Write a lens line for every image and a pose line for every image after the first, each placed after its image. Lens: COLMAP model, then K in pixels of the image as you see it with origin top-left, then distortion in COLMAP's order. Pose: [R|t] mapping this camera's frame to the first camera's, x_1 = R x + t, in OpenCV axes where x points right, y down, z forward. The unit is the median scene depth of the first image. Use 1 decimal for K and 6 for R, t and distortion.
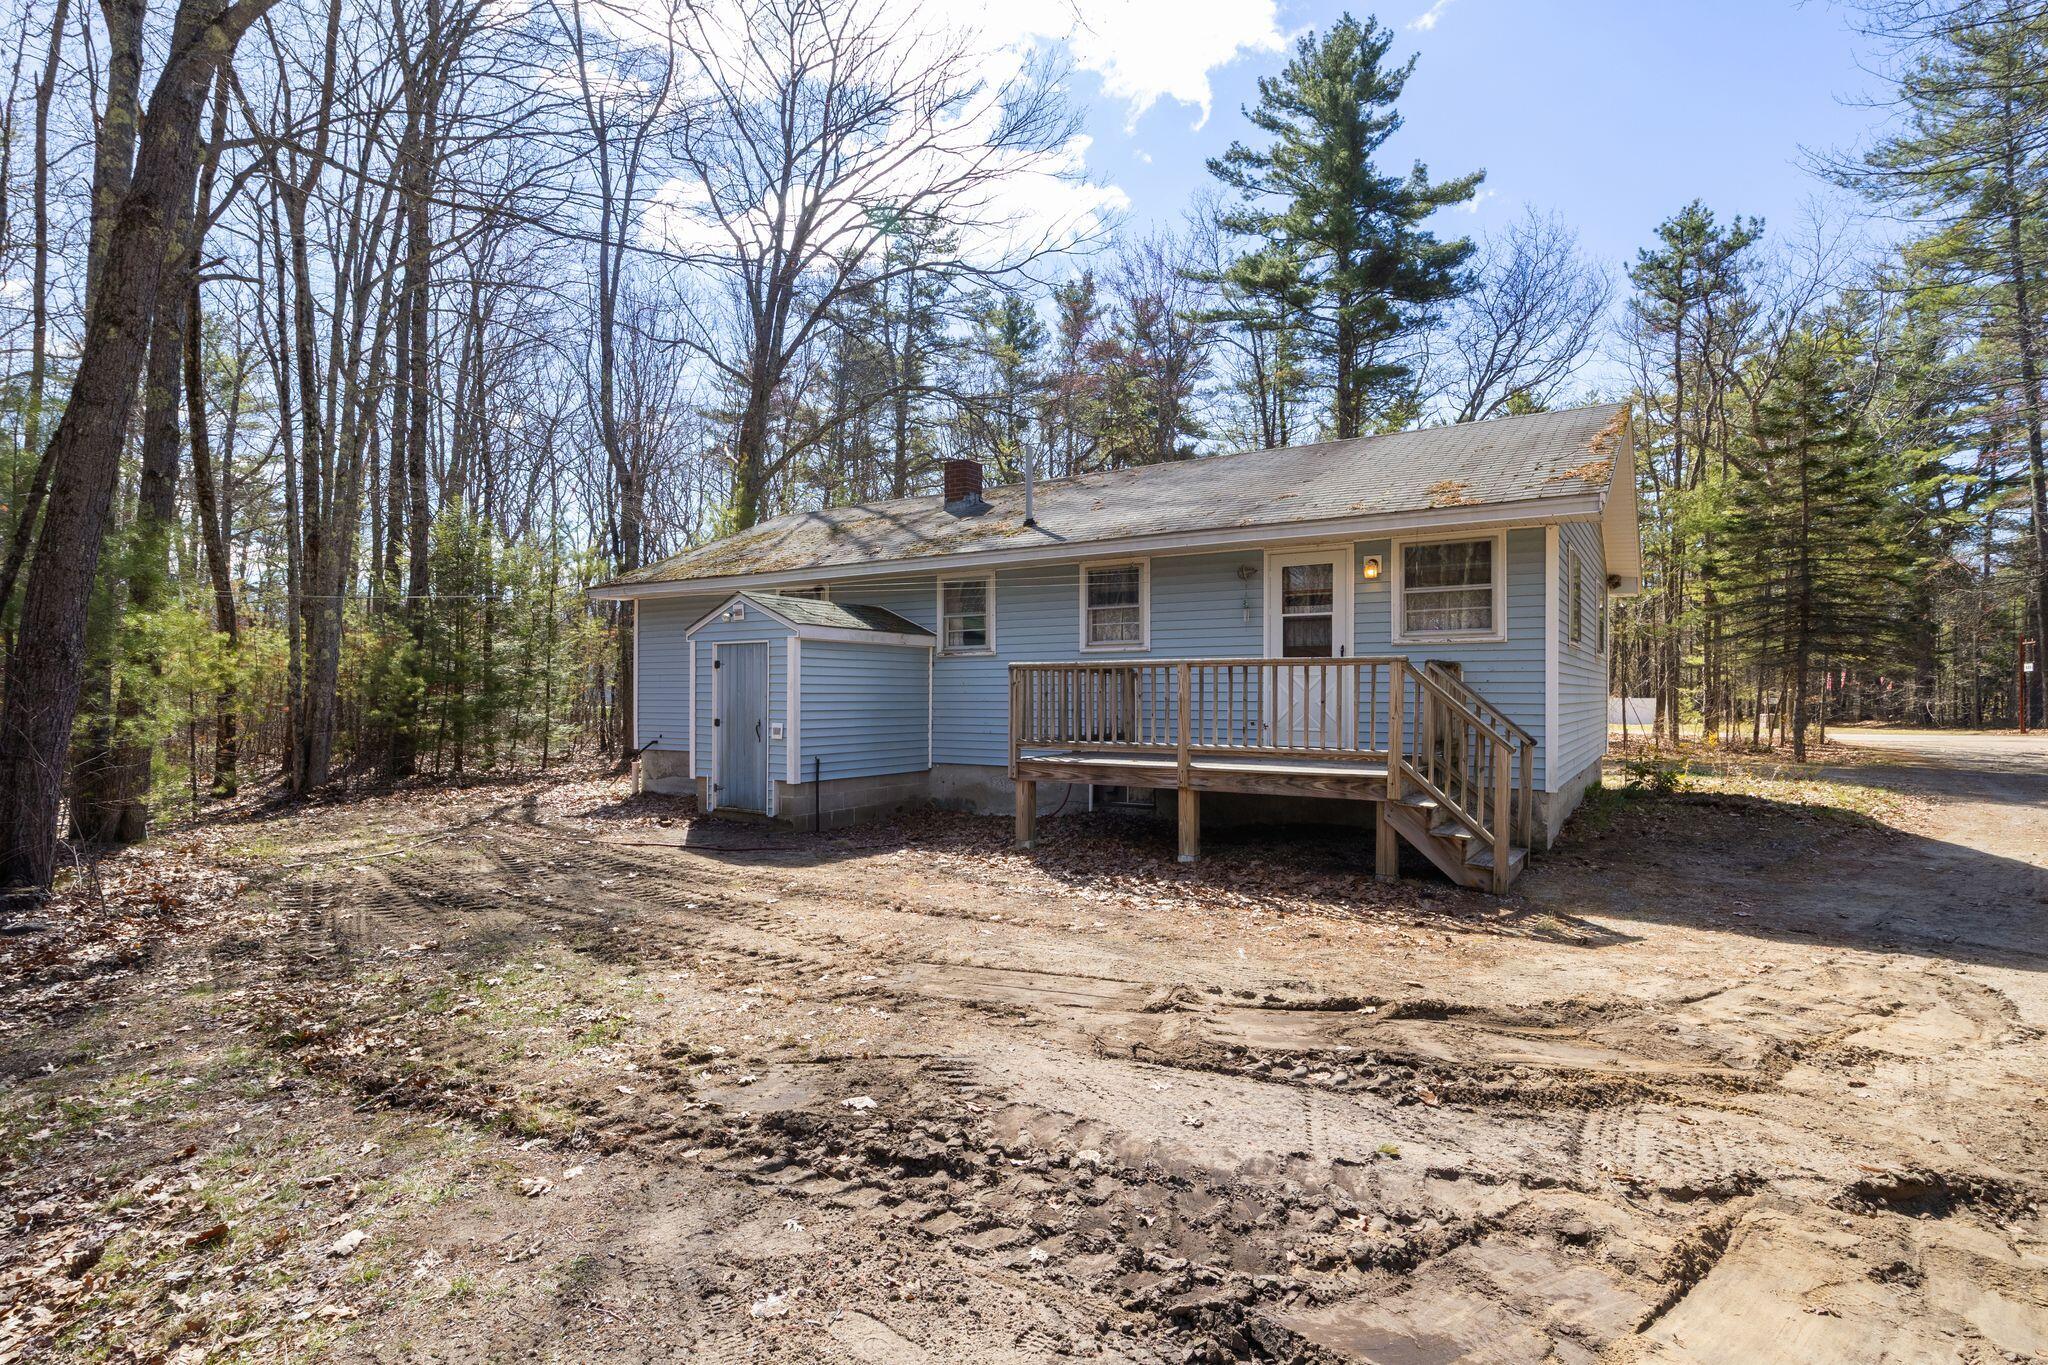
lens RADIAL K [[1036.2, 0, 1024.0], [0, 1036.2, 682.5], [0, 0, 1]] dist [-0.015566, 0.000689]
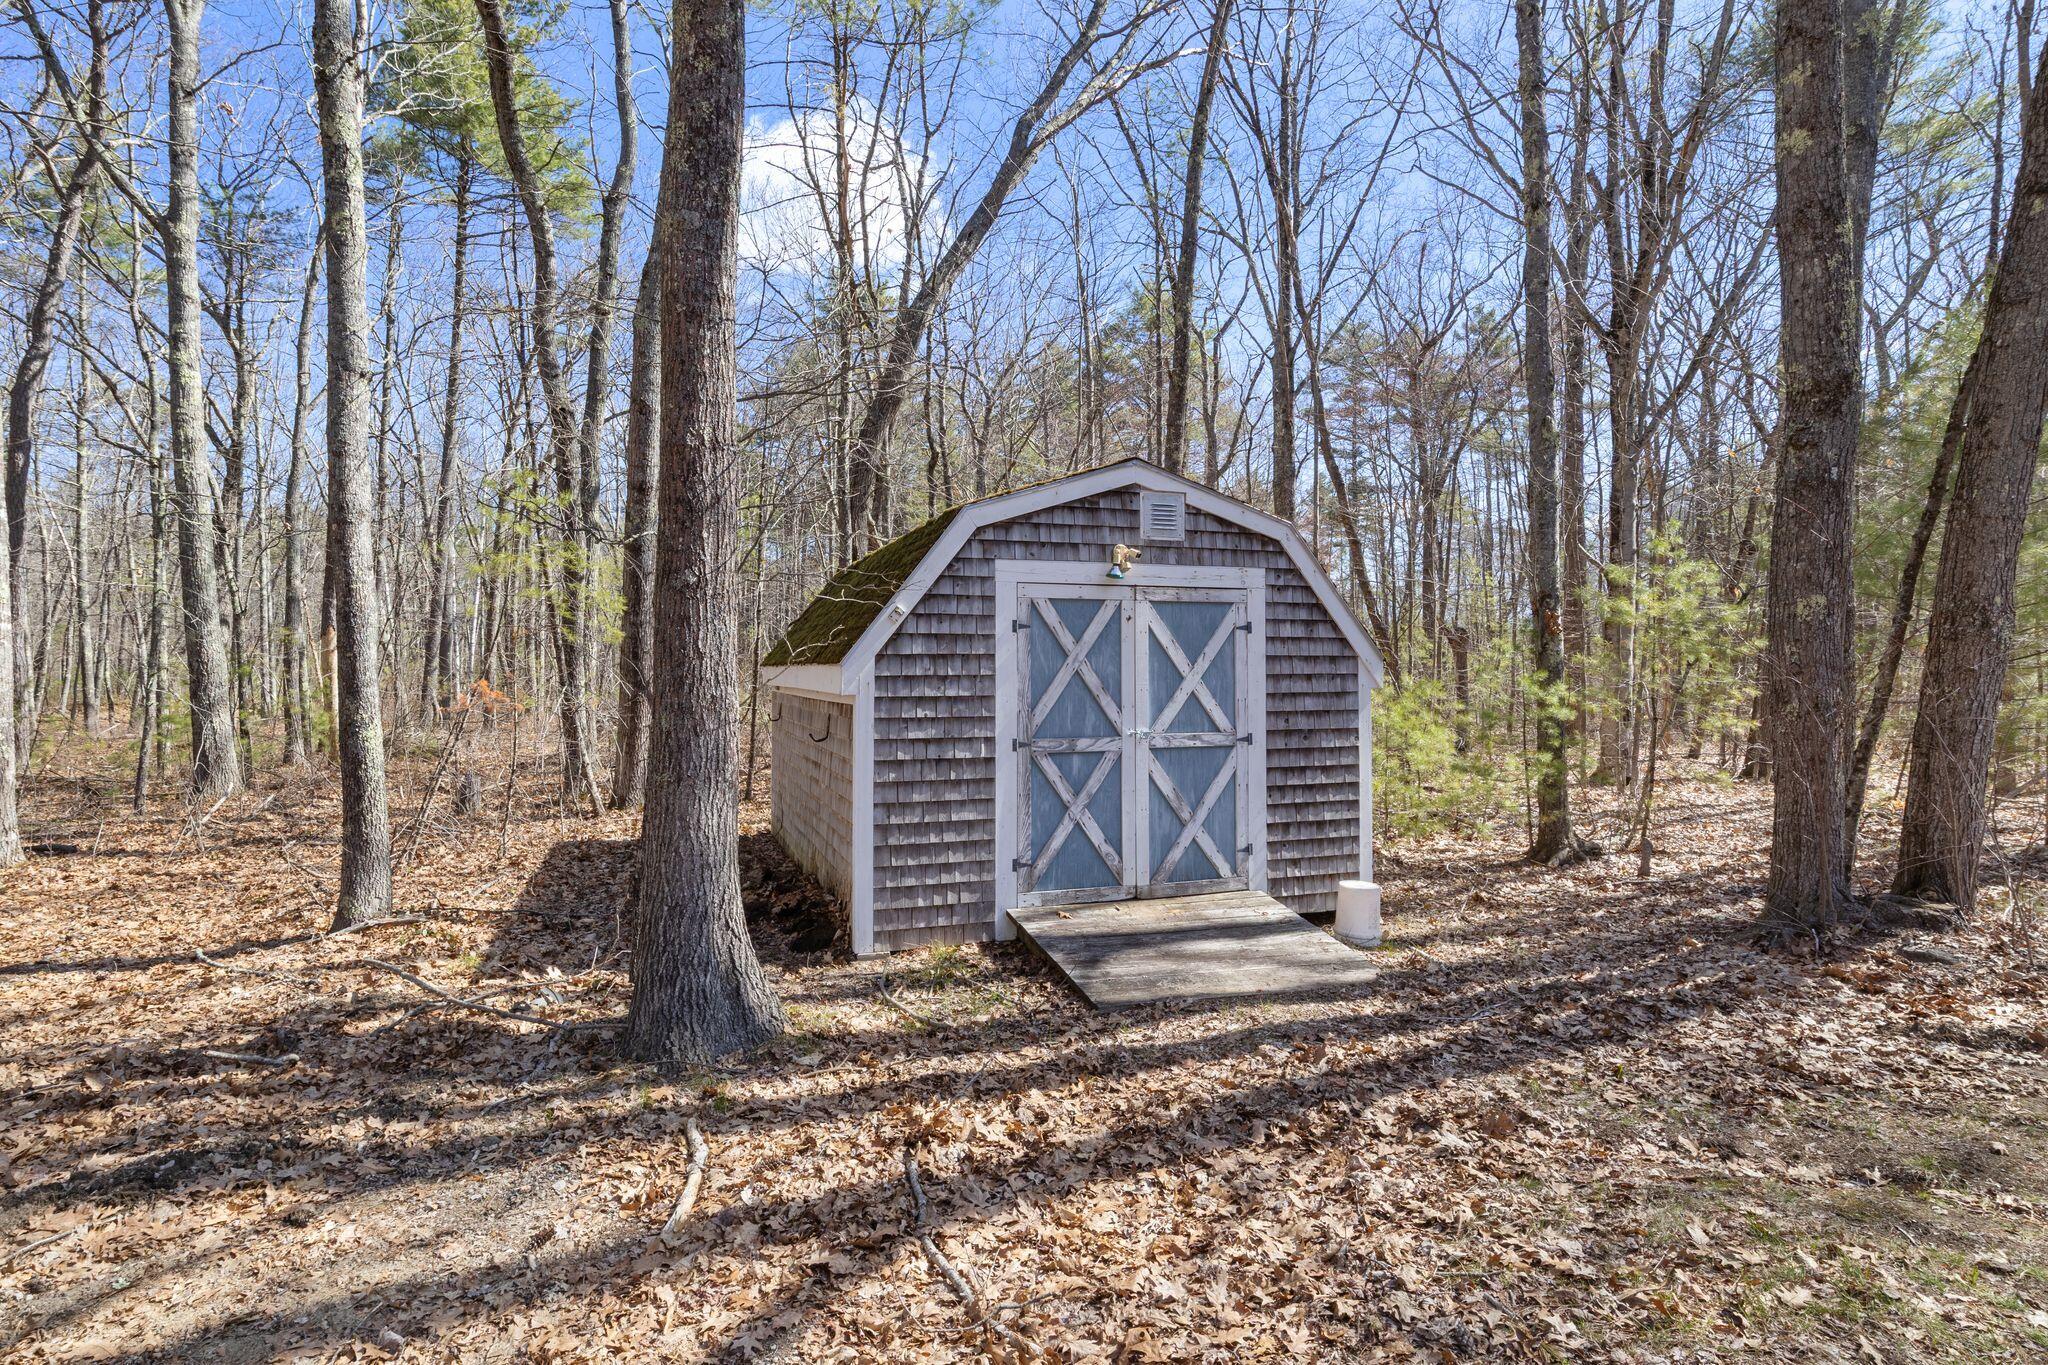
lens RADIAL K [[1036.2, 0, 1024.0], [0, 1036.2, 682.5], [0, 0, 1]] dist [-0.015566, 0.000689]
pose [[-0.008129, 0.005332, -0.999953, -0.161300], [0.017318, 0.999837, 0.005190, 0.005130], [0.999817, -0.017275, -0.008220, 0.300900]]
